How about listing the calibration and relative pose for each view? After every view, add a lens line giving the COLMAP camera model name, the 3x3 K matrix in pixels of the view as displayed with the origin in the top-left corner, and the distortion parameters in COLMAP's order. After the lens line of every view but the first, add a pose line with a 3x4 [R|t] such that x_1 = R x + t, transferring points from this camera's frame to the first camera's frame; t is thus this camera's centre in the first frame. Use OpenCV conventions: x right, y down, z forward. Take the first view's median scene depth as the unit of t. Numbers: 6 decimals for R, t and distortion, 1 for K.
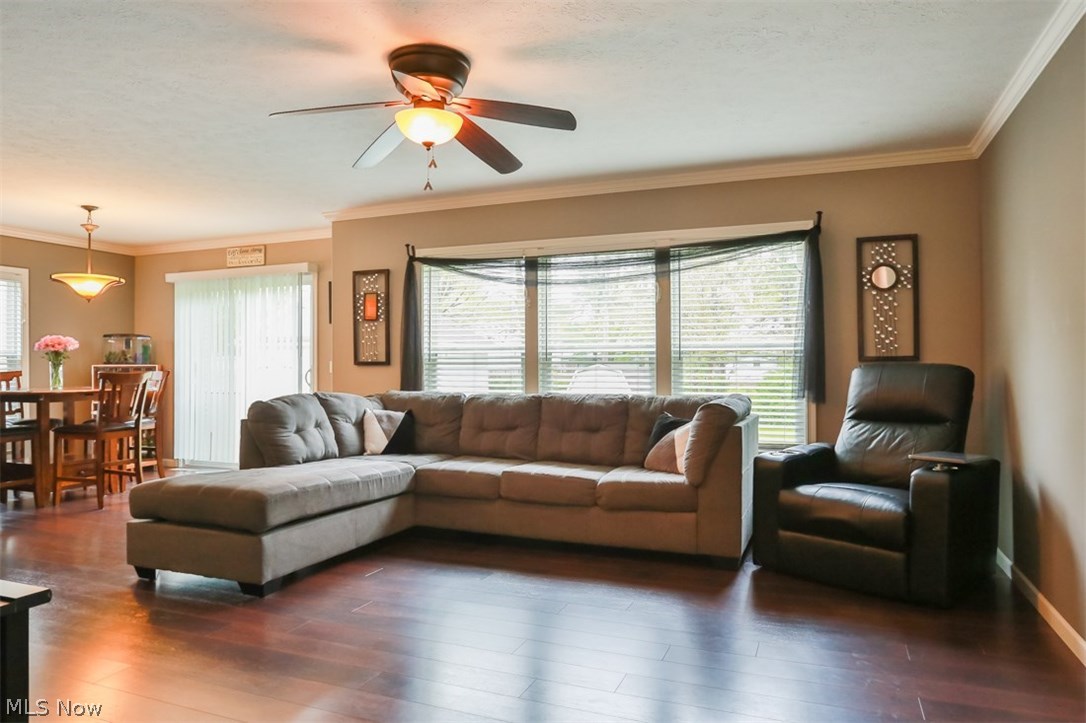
lens RADIAL K [[690.3, 0, 546.3], [0, 690.3, 365.3], [0, 0, 1]] dist [-0.019251, 0.001062]
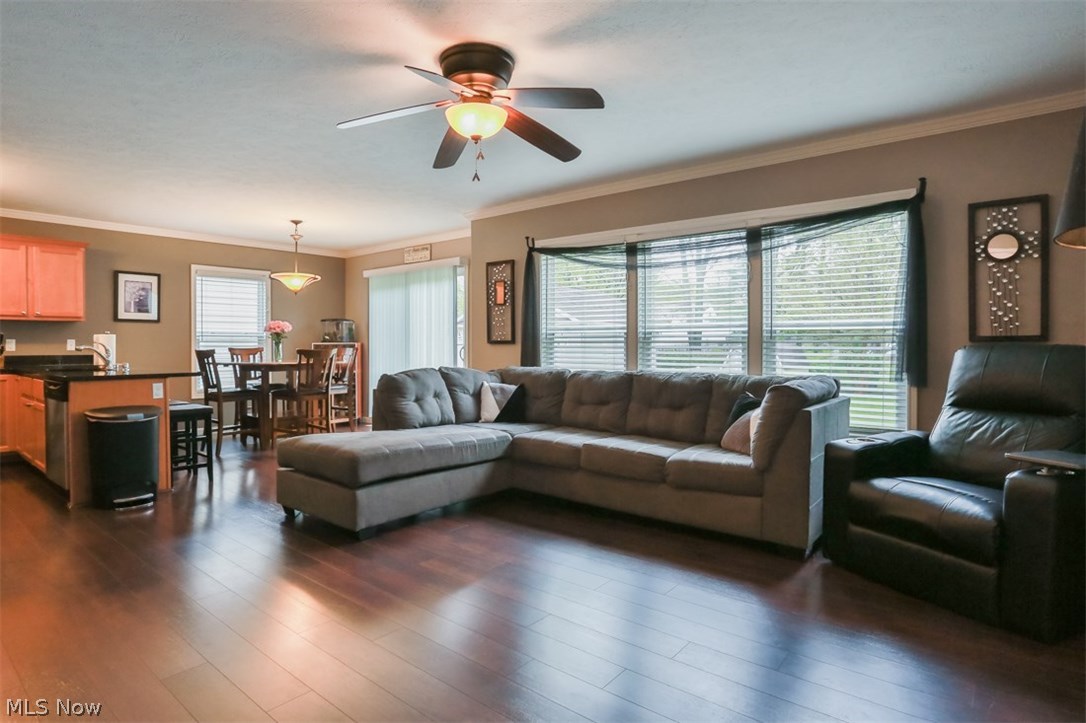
lens RADIAL K [[581.3, 0, 547.6], [0, 581.3, 354.0], [0, 0, 1]] dist [-0.034931, 0.008520]
pose [[0.956422, 0.007228, -0.291898, 0.130167], [-0.001227, 0.999784, 0.020737, -0.003614], [0.291985, -0.019476, 0.956225, 0.111137]]
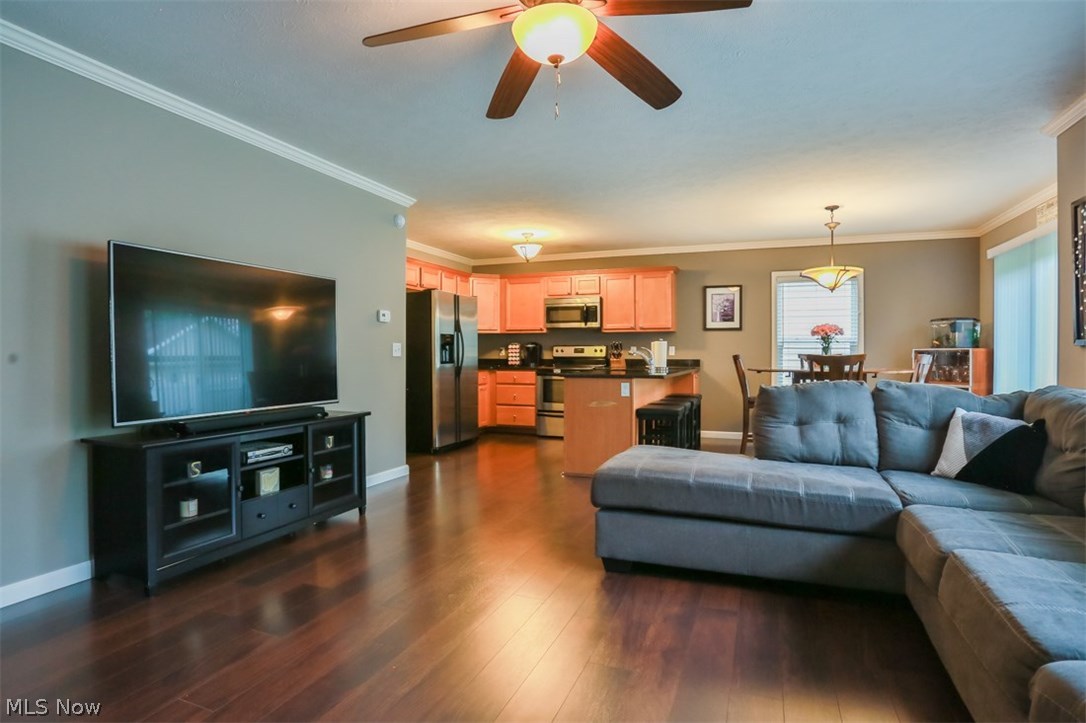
lens RADIAL K [[581.3, 0, 552.8], [0, 581.3, 352.9], [0, 0, 1]] dist [-0.034931, 0.008520]
pose [[0.036207, 0.001310, -0.999343, 0.311137], [0.001927, 0.999997, 0.001381, 0.006540], [0.999342, -0.001976, 0.036205, 0.618949]]
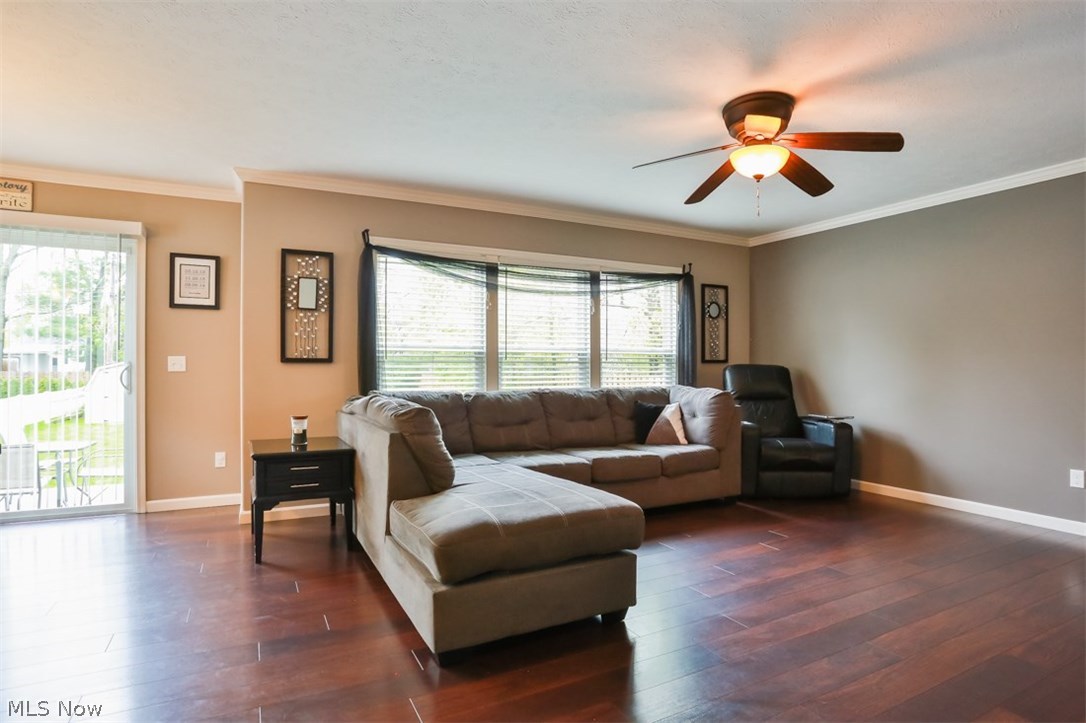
lens RADIAL K [[581.3, 0, 516.1], [0, 581.3, 375.2], [0, 0, 1]] dist [-0.034931, 0.008520]
pose [[0.669936, -0.008127, 0.742374, -0.747564], [-0.006515, 0.999837, 0.016824, 0.002419], [-0.742390, -0.016107, 0.669774, 0.403613]]
